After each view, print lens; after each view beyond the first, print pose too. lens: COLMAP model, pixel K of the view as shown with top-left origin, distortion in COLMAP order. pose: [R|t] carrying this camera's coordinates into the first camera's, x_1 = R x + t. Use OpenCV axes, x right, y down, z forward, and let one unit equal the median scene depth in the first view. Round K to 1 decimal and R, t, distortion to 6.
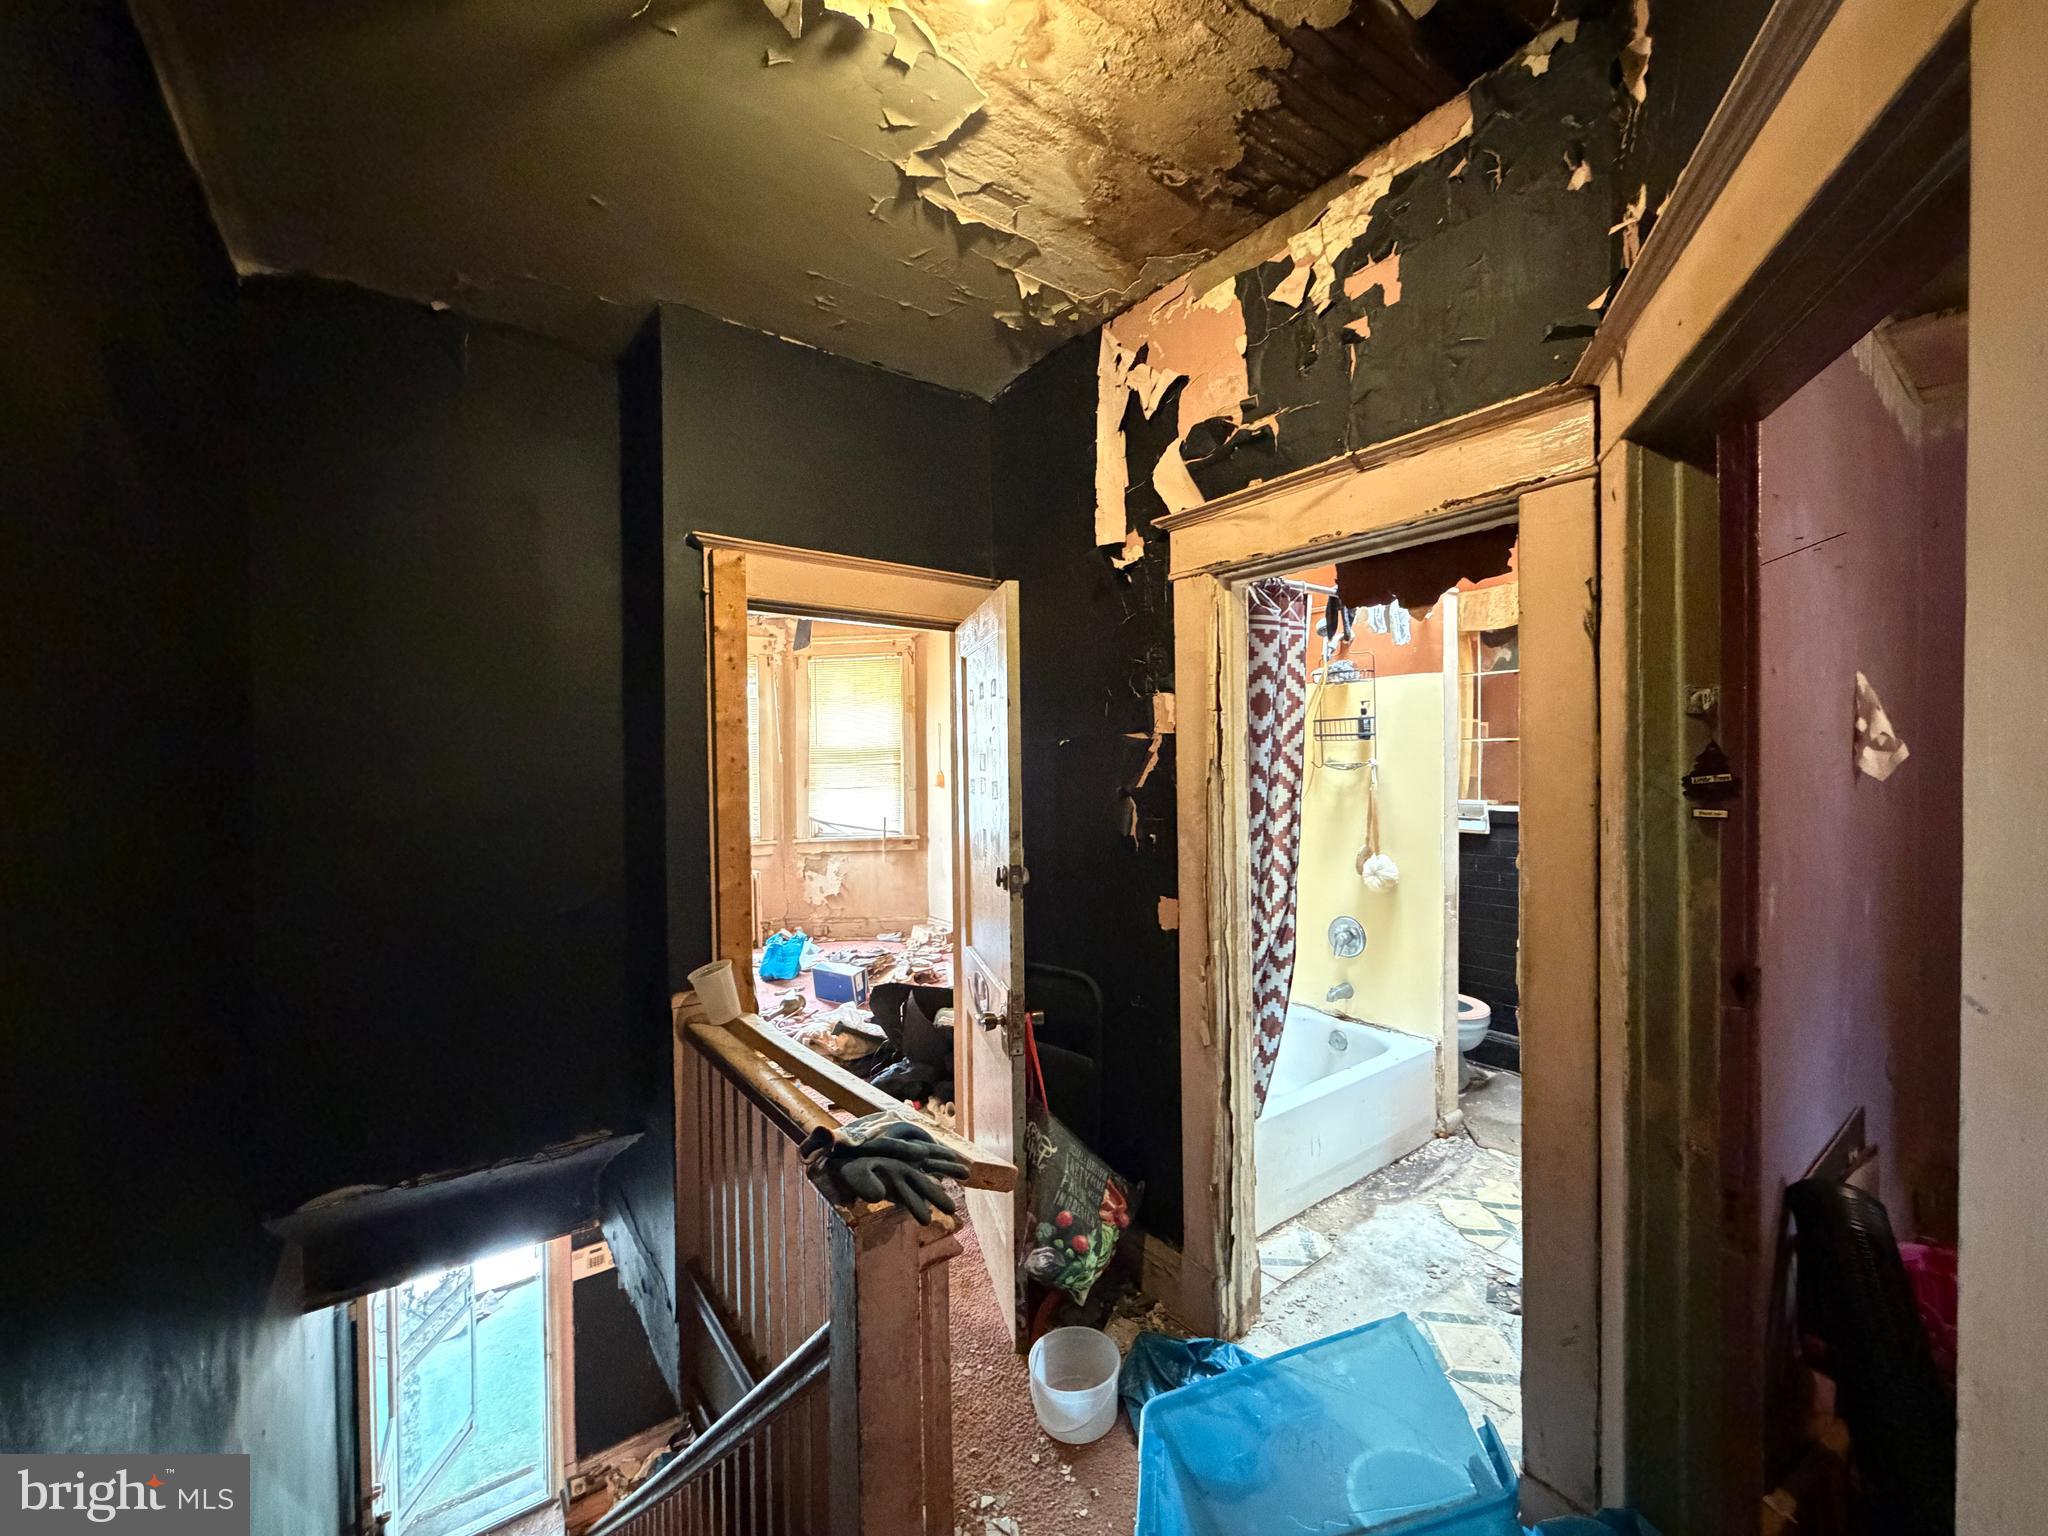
lens RADIAL K [[821.3, 0, 1024.4], [0, 821.3, 771.8], [0, 0, 1]] dist [-0.001155, 0.000715]
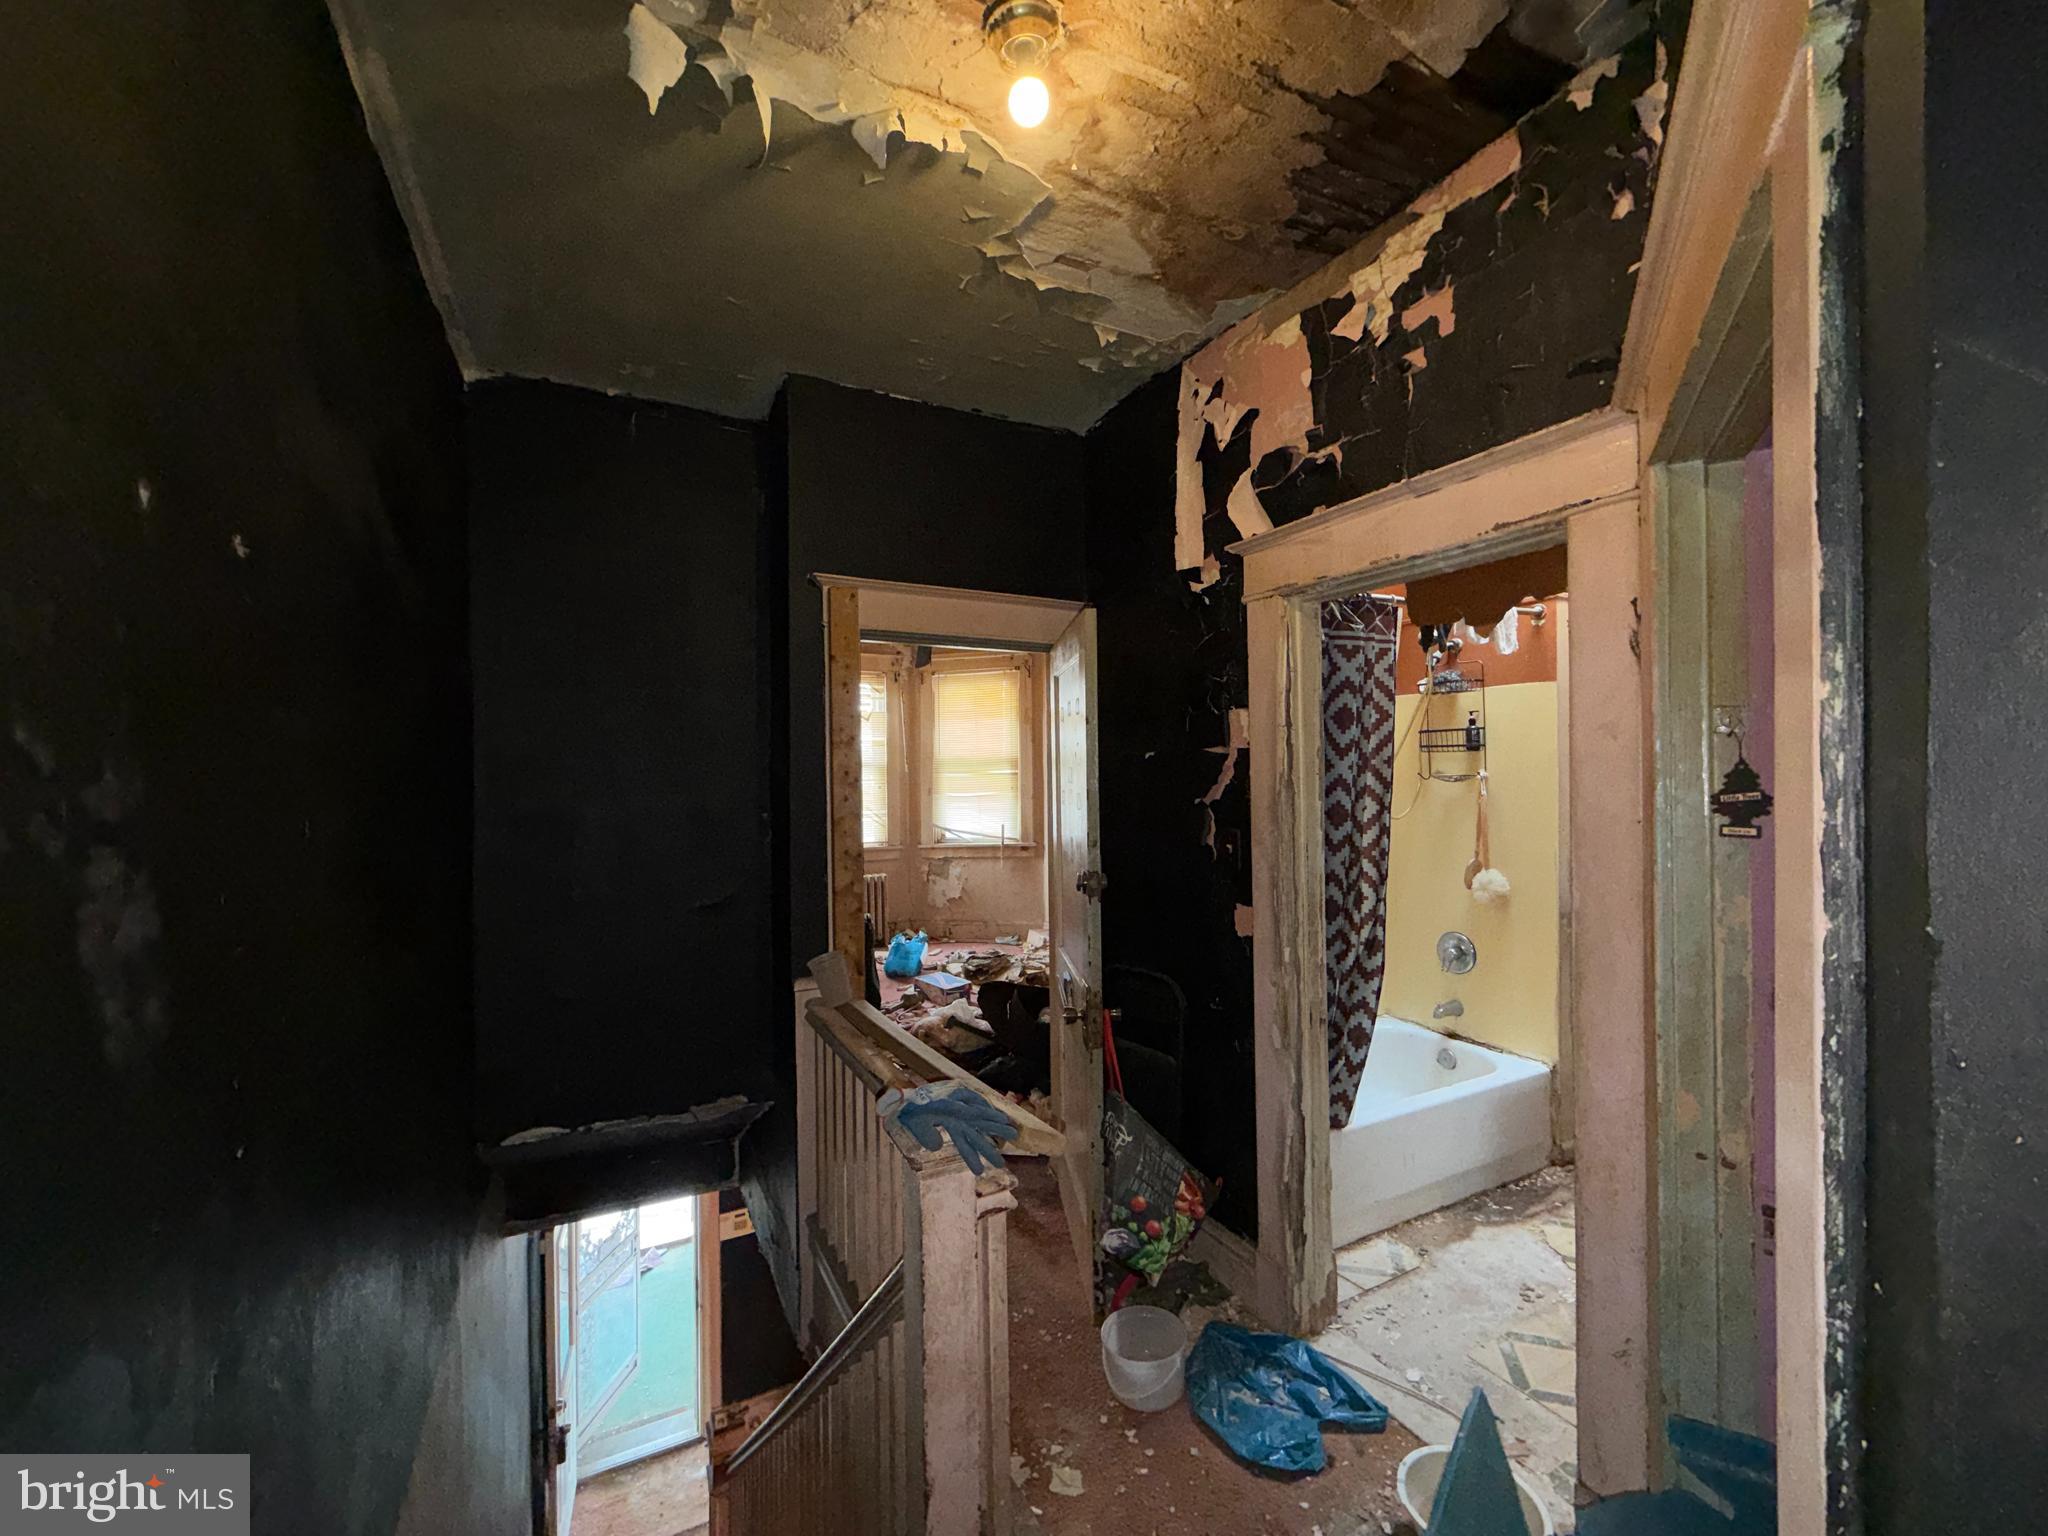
lens RADIAL K [[821.3, 0, 1022.8], [0, 821.3, 771.4], [0, 0, 1]] dist [-0.001155, 0.000715]
pose [[0.987262, -0.000040, -0.159101, 0.057539], [-0.001617, 0.999946, -0.010284, -0.005113], [0.159093, 0.010410, 0.987209, -0.068171]]
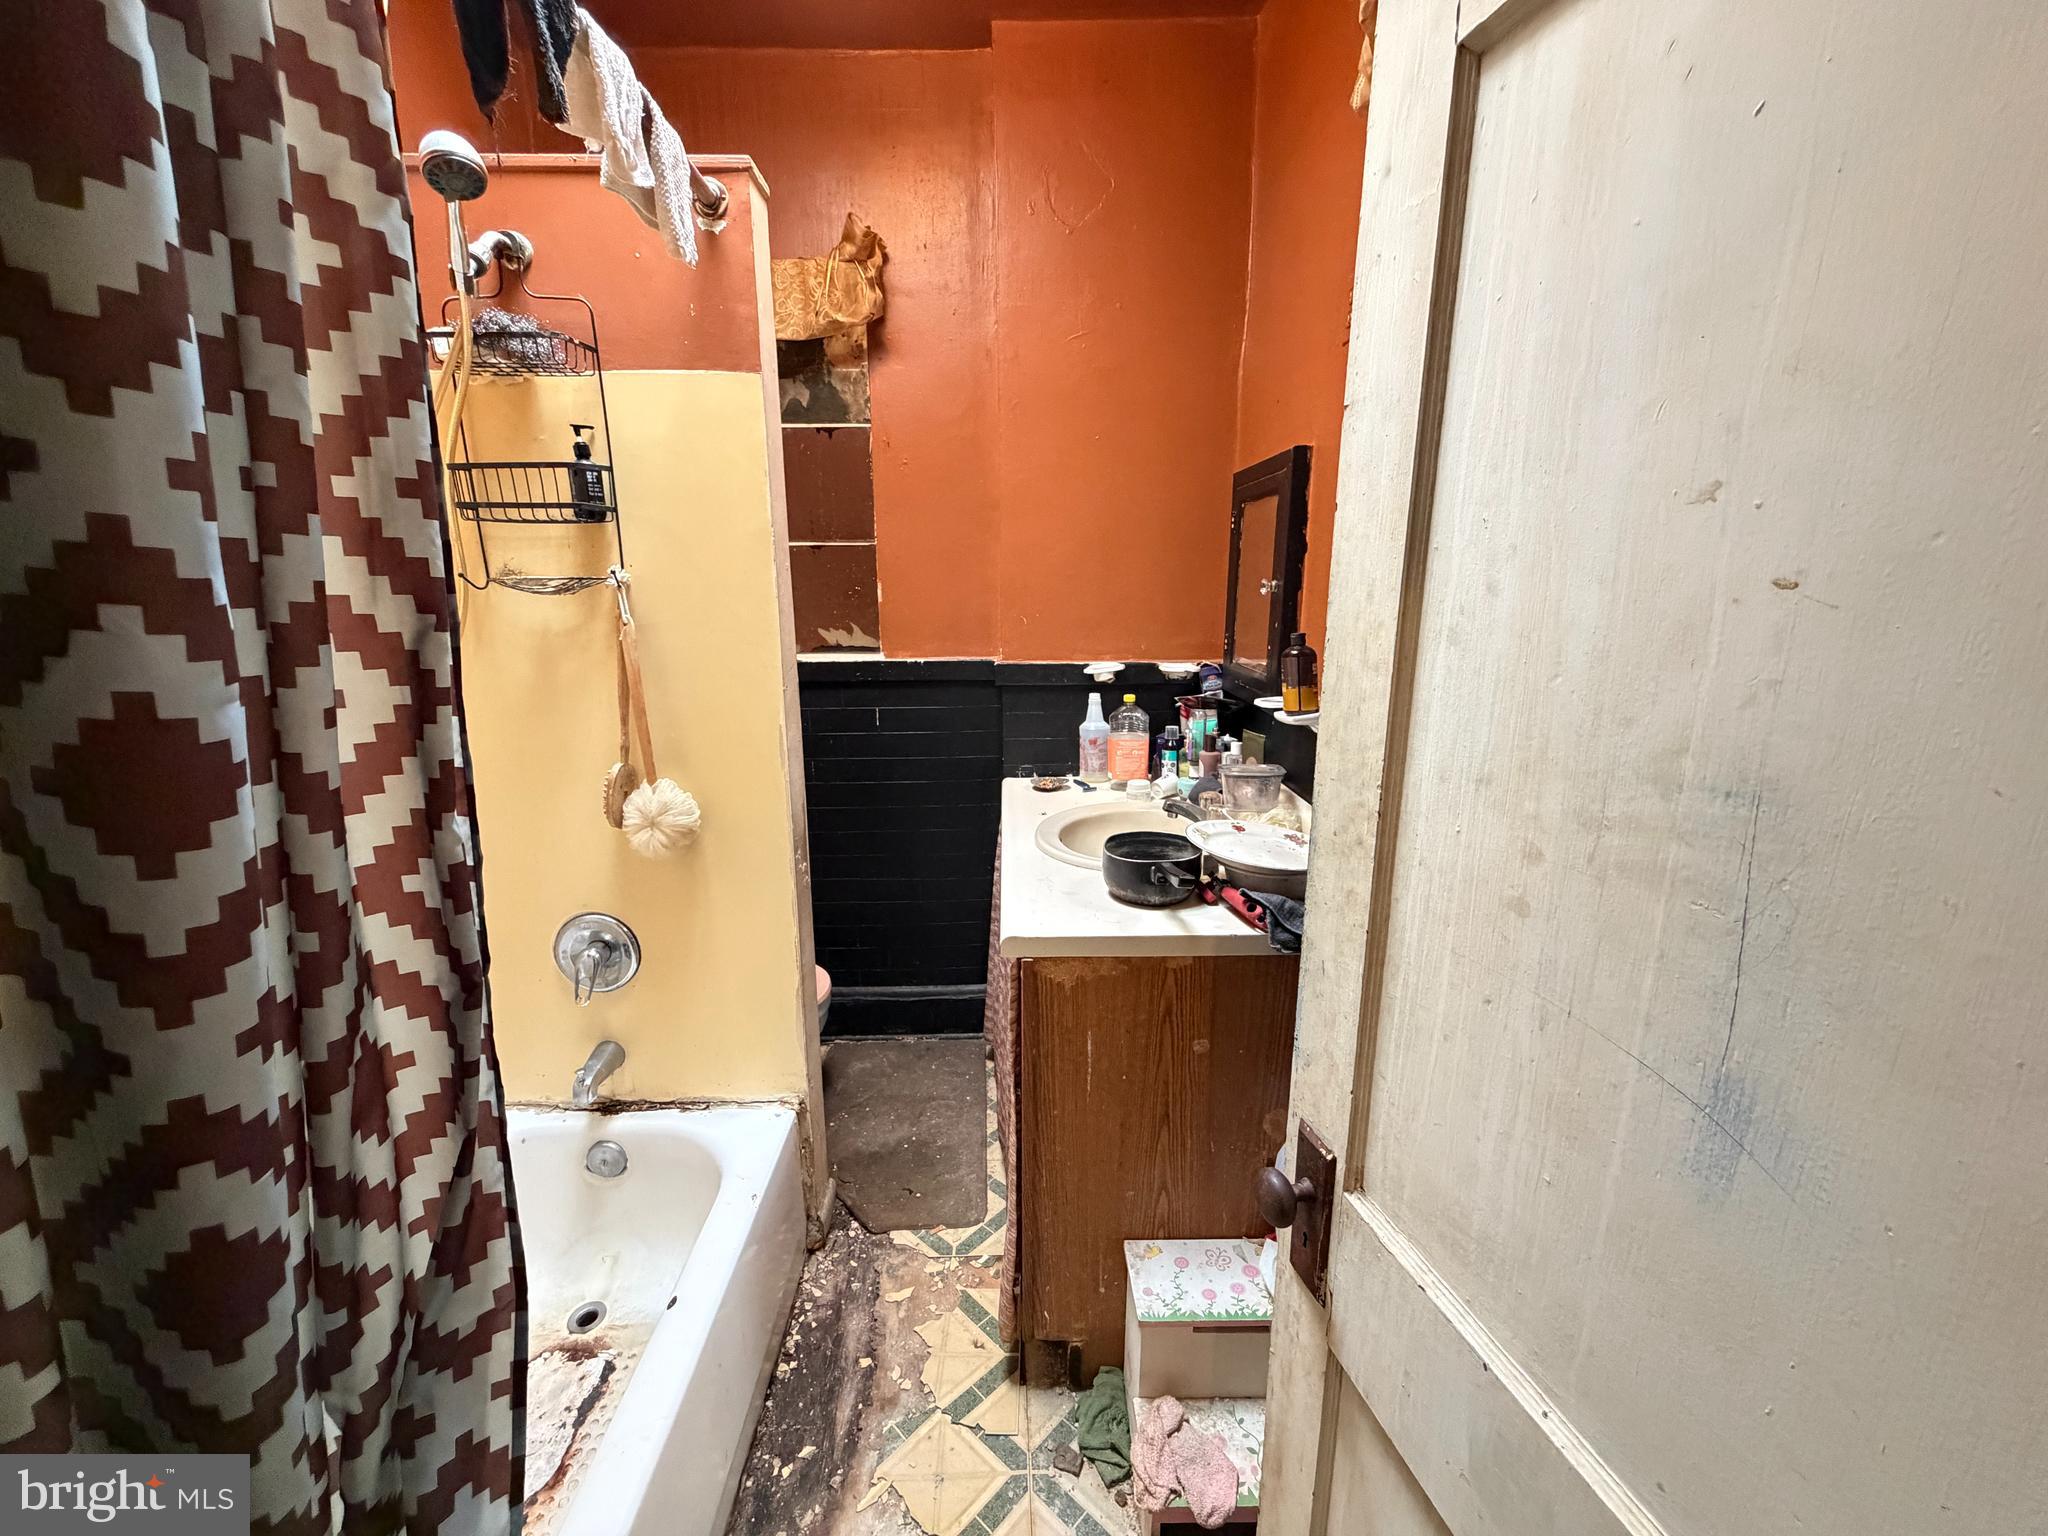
lens RADIAL K [[821.3, 0, 1018.8], [0, 821.3, 783.2], [0, 0, 1]] dist [-0.001155, 0.000715]
pose [[0.589446, -0.177267, 0.788118, 0.257908], [0.003366, 0.976156, 0.217044, 0.003135], [-0.807801, -0.125283, 0.575988, 0.781507]]
